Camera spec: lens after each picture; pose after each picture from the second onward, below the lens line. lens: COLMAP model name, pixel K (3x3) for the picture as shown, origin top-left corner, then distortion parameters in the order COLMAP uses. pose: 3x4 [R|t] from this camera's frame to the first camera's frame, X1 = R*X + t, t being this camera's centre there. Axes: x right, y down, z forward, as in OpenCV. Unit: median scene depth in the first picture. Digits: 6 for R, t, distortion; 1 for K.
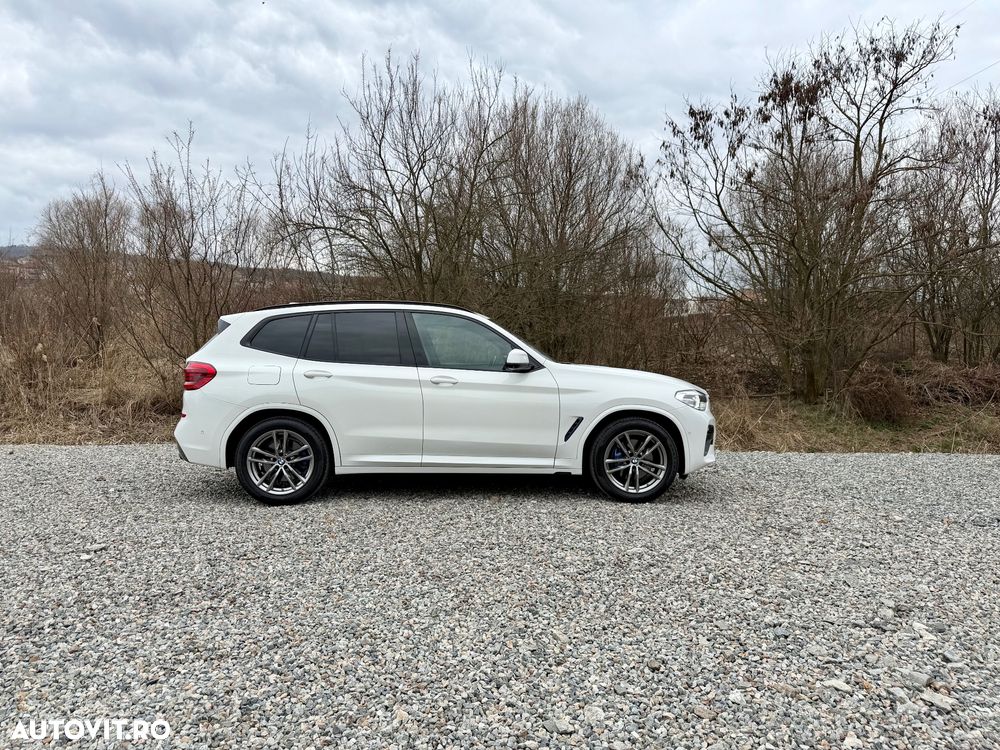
lens RADIAL K [[704.6, 0, 497.8], [0, 704.6, 380.0], [0, 0, 1]] dist [0.028814, -0.044572]
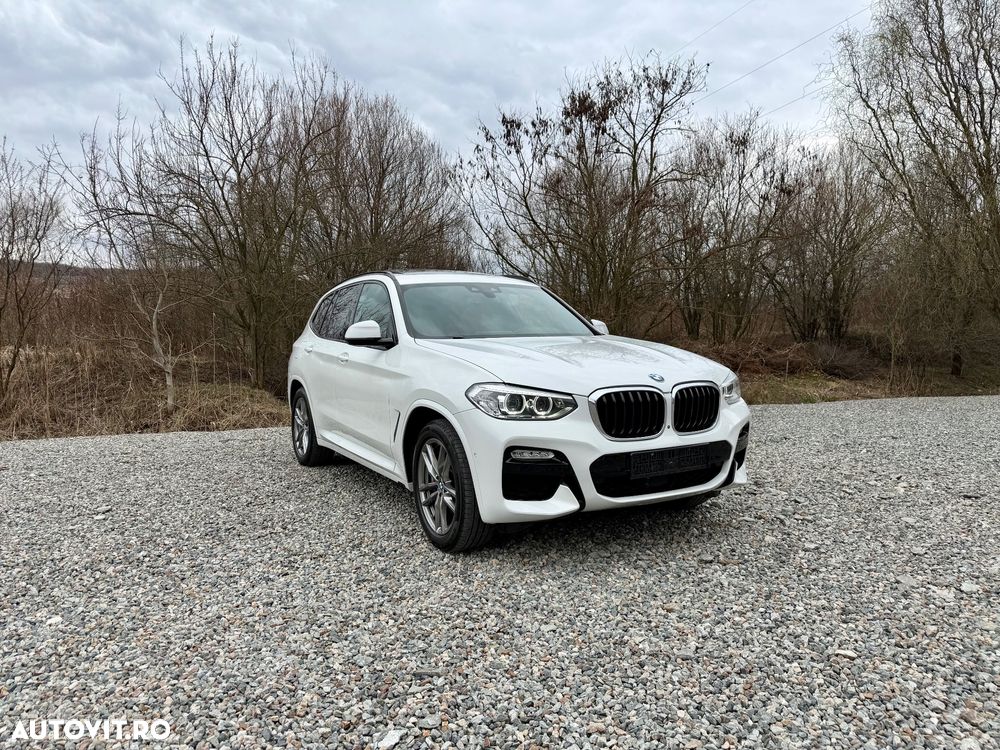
lens RADIAL K [[704.6, 0, 503.0], [0, 704.6, 381.6], [0, 0, 1]] dist [0.028814, -0.044572]
pose [[0.950283, -0.042458, 0.308479, -0.086205], [0.039418, 0.999093, 0.016085, 0.013658], [-0.308882, -0.003126, 0.951095, -0.056523]]
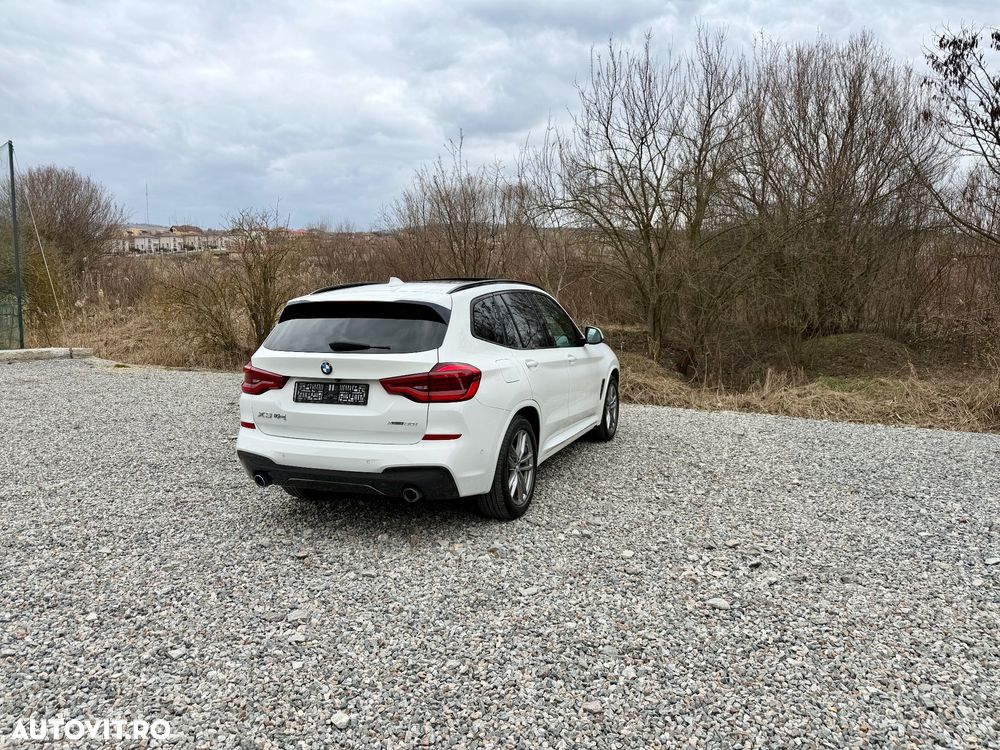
lens RADIAL K [[704.6, 0, 497.5], [0, 704.6, 379.3], [0, 0, 1]] dist [0.028814, -0.044572]
pose [[0.871579, 0.042167, -0.488438, 0.231962], [-0.014395, 0.998066, 0.060477, -0.006371], [0.490044, -0.045679, 0.870500, -0.052845]]
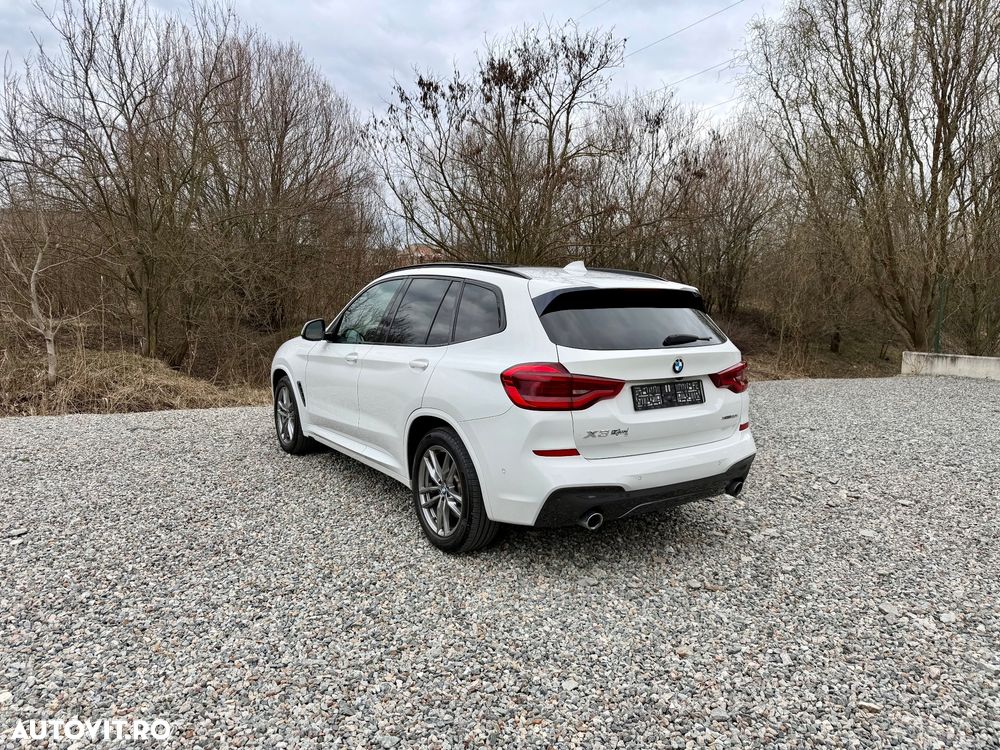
lens RADIAL K [[704.6, 0, 501.8], [0, 704.6, 377.5], [0, 0, 1]] dist [0.028814, -0.044572]
pose [[0.895222, -0.045657, 0.443276, -0.109584], [0.015919, 0.997379, 0.070579, -0.006907], [-0.445336, -0.056127, 0.893602, -0.033151]]
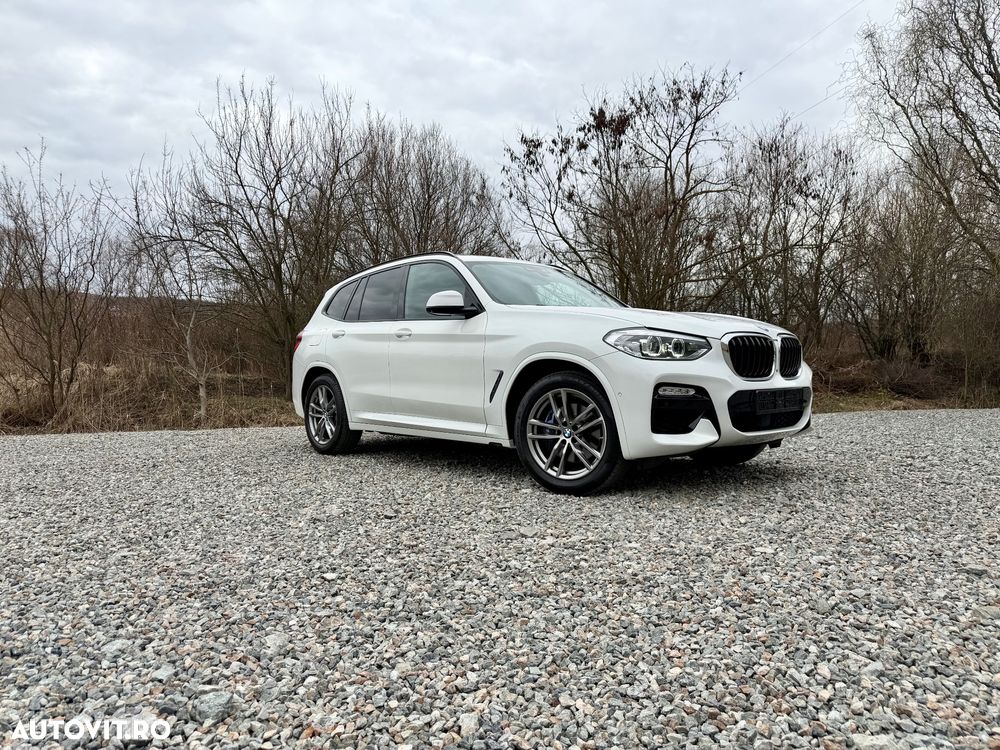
lens RADIAL K [[704.6, 0, 499.8], [0, 704.6, 377.6], [0, 0, 1]] dist [0.028814, -0.044572]
pose [[0.986768, -0.030222, 0.159299, 0.043370], [0.036342, 0.998704, -0.035644, 0.040678], [-0.158015, 0.040961, 0.986587, -0.094424]]
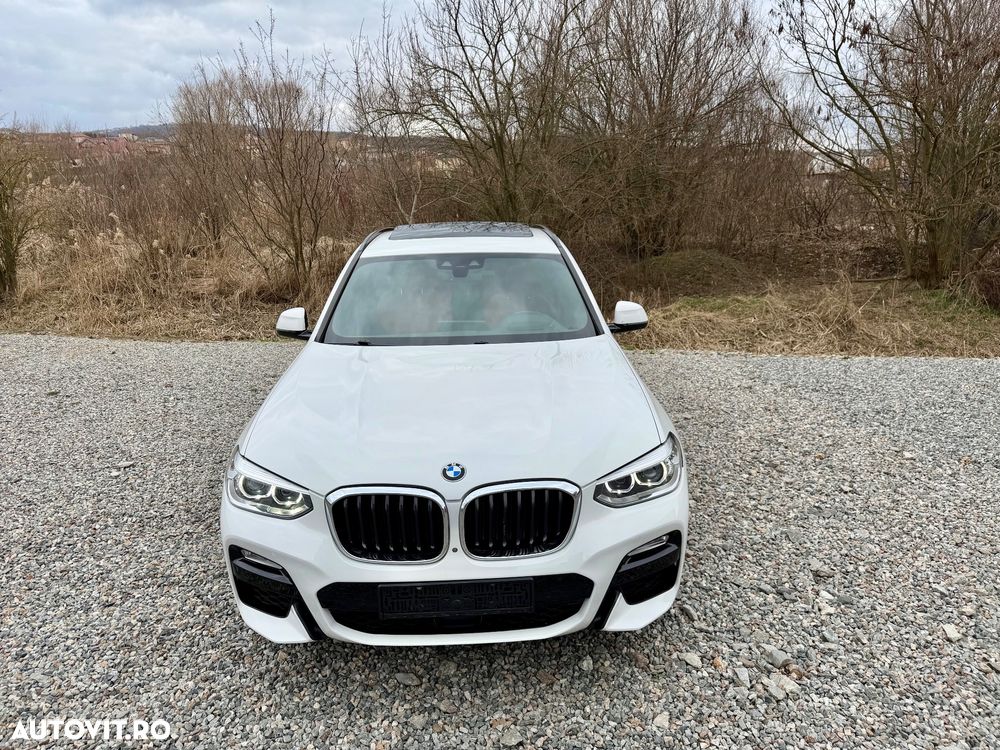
lens RADIAL K [[704.6, 0, 497.1], [0, 704.6, 375.1], [0, 0, 1]] dist [0.028814, -0.044572]
pose [[0.983592, 0.017026, -0.179601, 0.065743], [0.015373, 0.984005, 0.177476, -0.028846], [0.179750, -0.177325, 0.967598, 0.002930]]
